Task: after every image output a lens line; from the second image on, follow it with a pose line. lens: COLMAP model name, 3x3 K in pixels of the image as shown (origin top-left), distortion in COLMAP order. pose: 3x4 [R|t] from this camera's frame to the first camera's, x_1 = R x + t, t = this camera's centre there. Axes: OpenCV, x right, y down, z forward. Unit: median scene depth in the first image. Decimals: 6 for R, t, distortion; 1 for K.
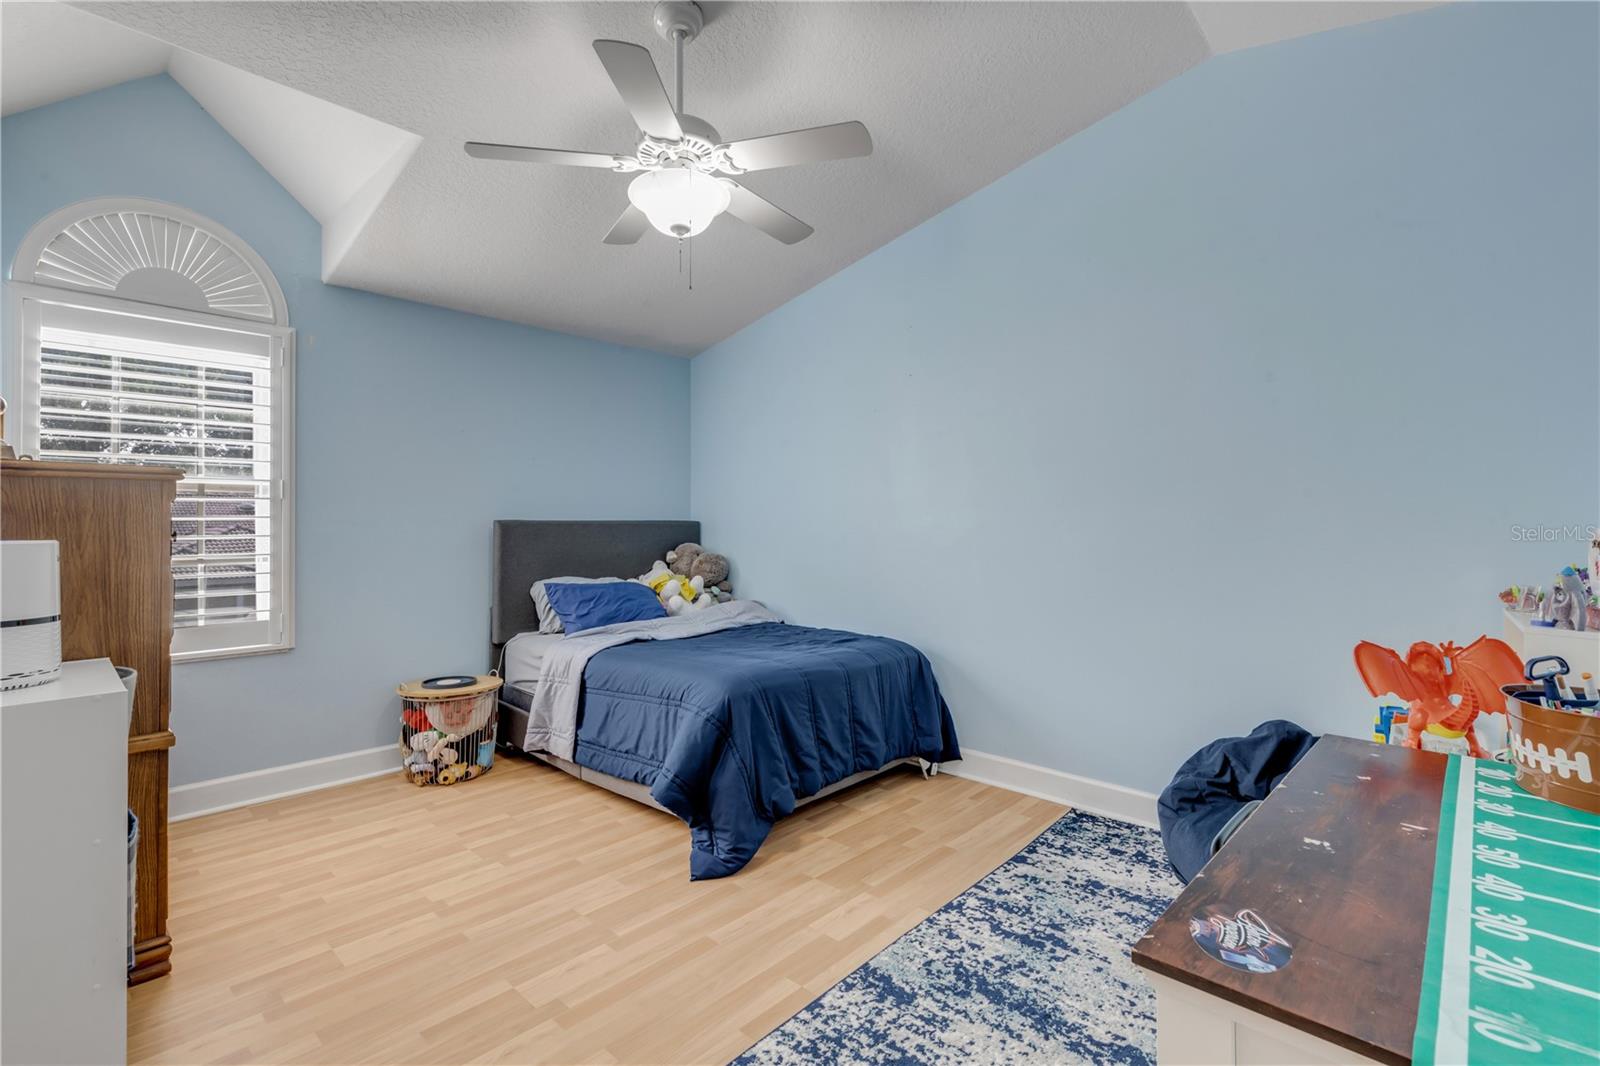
lens RADIAL K [[720.8, 0, 796.3], [0, 720.8, 524.6], [0, 0, 1]] dist [-0.000210, 0.000312]
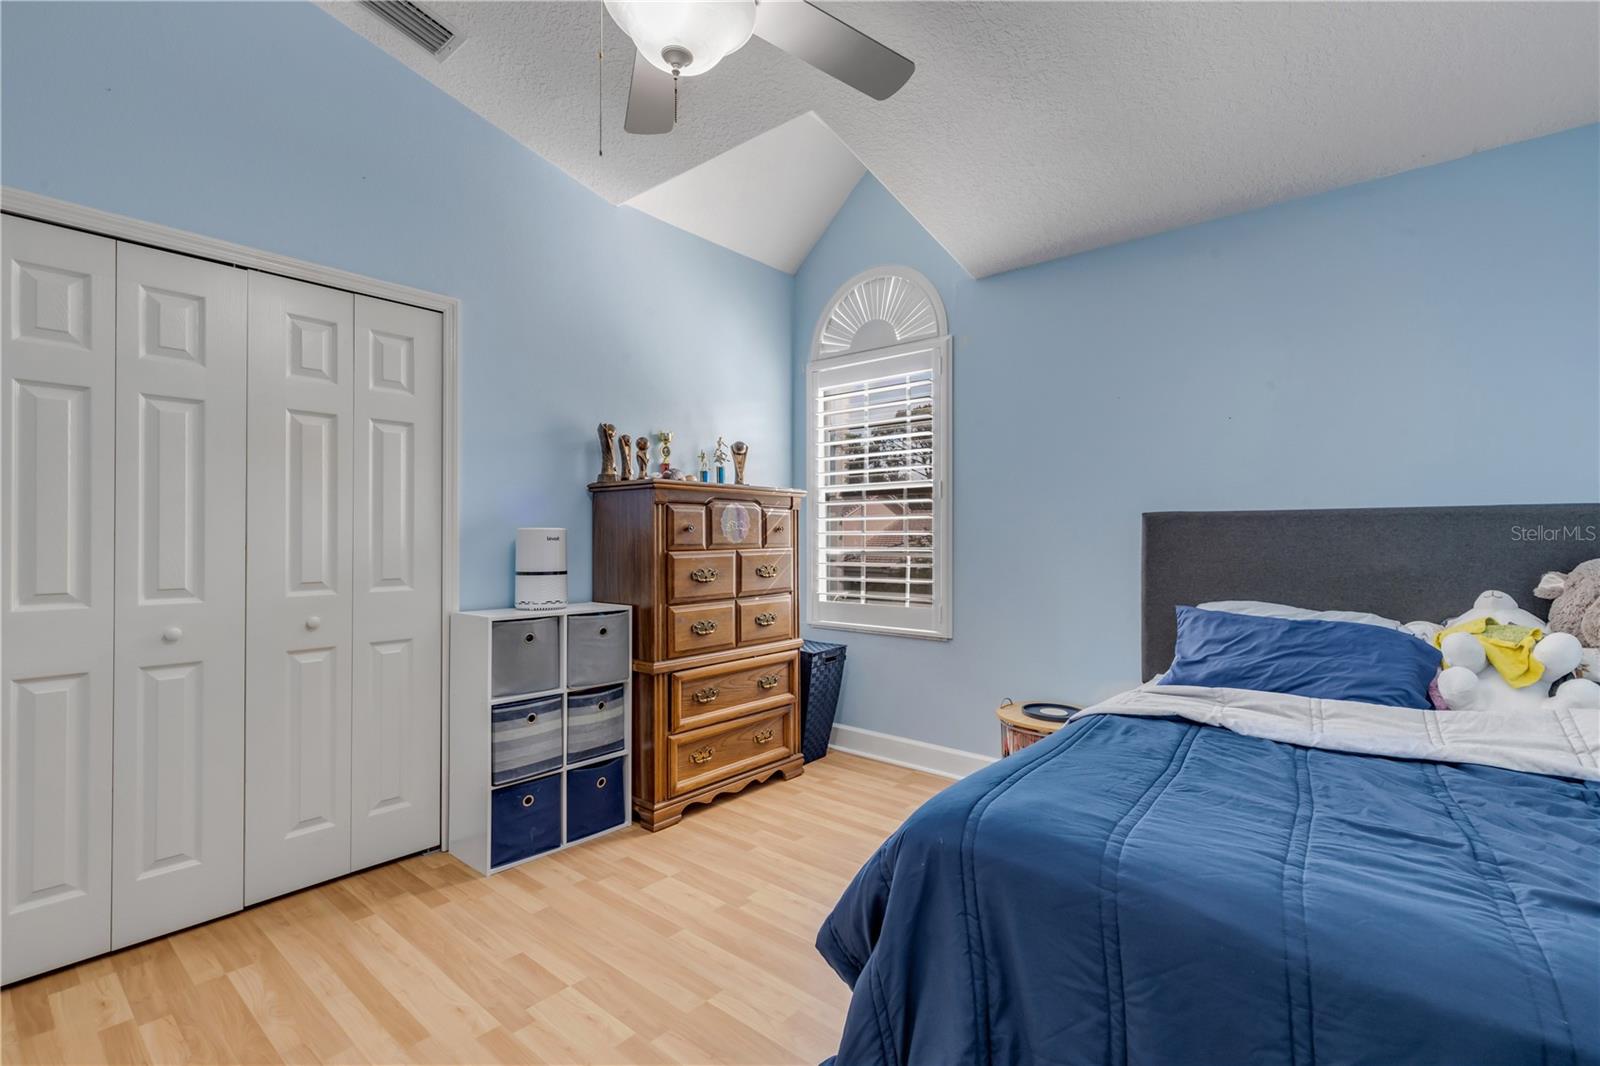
lens RADIAL K [[720.8, 0, 801.1], [0, 720.8, 543.6], [0, 0, 1]] dist [-0.000210, 0.000312]
pose [[0.067486, 0.013541, -0.997628, 0.500897], [-0.000480, 0.999908, 0.013539, 0.026017], [0.997720, -0.000435, 0.067487, 1.053636]]
